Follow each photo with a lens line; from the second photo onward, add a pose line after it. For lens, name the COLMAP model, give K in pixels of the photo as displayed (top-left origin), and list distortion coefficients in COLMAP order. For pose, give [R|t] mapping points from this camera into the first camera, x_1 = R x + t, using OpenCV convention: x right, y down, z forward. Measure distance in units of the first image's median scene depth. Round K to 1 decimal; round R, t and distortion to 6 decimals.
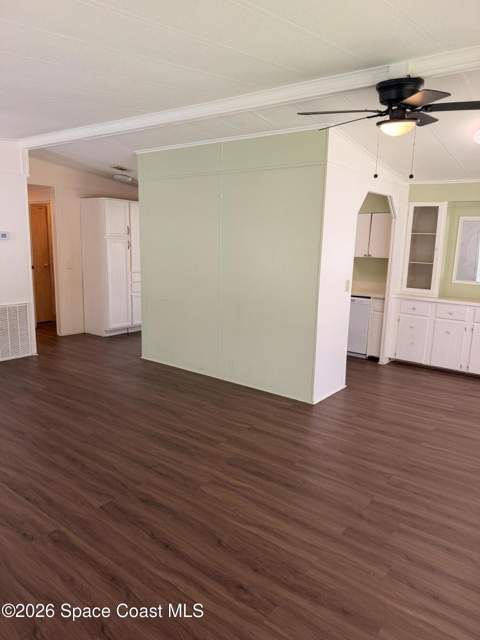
lens RADIAL K [[455.1, 0, 238.4], [0, 455.1, 322.8], [0, 0, 1]] dist [0.076159, -0.094162]
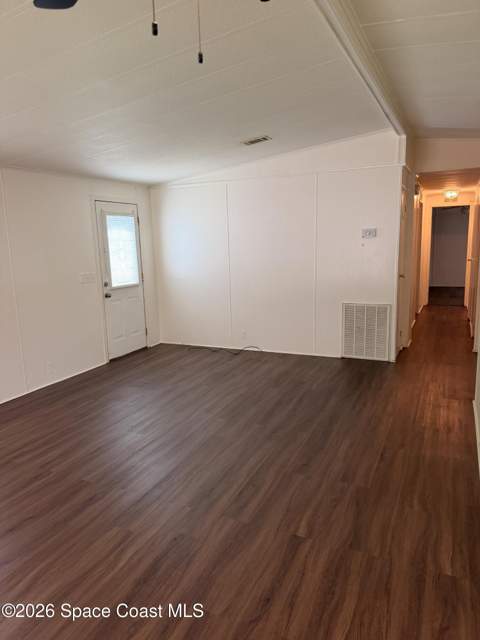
lens RADIAL K [[455.1, 0, 238.4], [0, 455.1, 322.8], [0, 0, 1]] dist [0.076159, -0.094162]
pose [[0.213944, 0.156576, -0.964216, 0.405967], [-0.143891, 0.981354, 0.127432, -0.088118], [0.966190, 0.111479, 0.232485, 0.536870]]
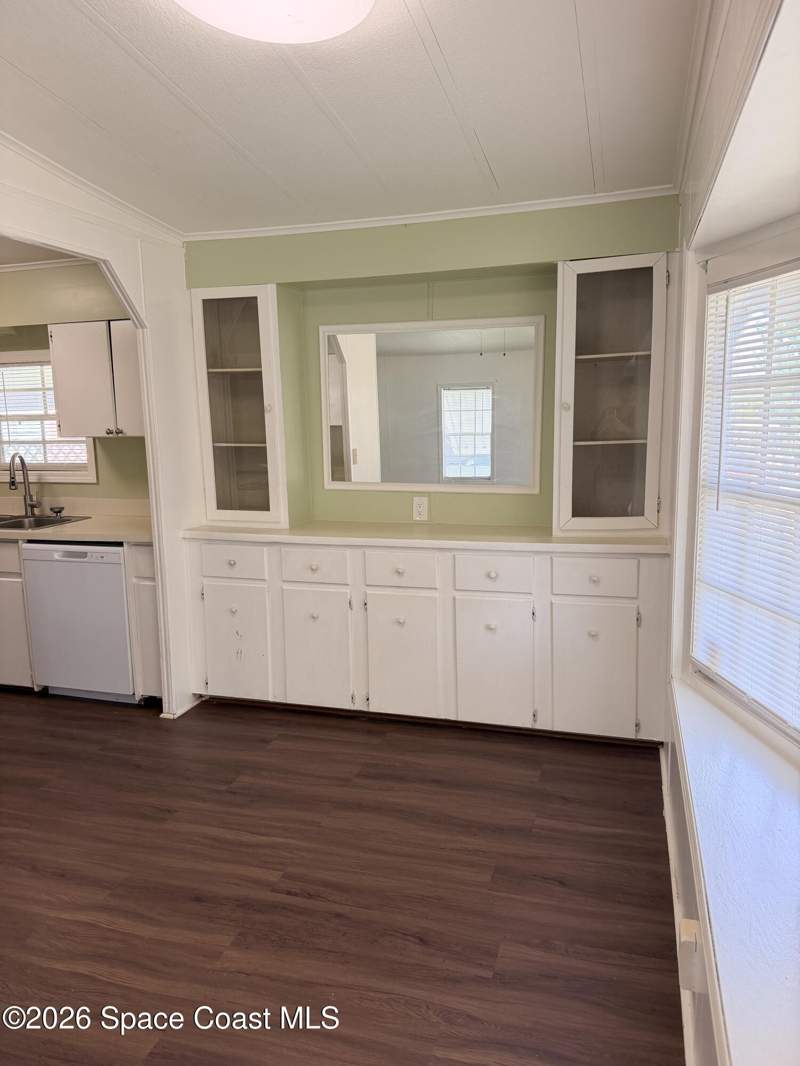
lens RADIAL K [[758.0, 0, 397.3], [0, 758.0, 537.6], [0, 0, 1]] dist [0.076159, -0.094162]
pose [[0.936988, -0.098198, 0.335277, 0.323037], [0.107451, 0.994169, -0.009112, -0.033585], [-0.332427, 0.044563, 0.942076, 0.378794]]
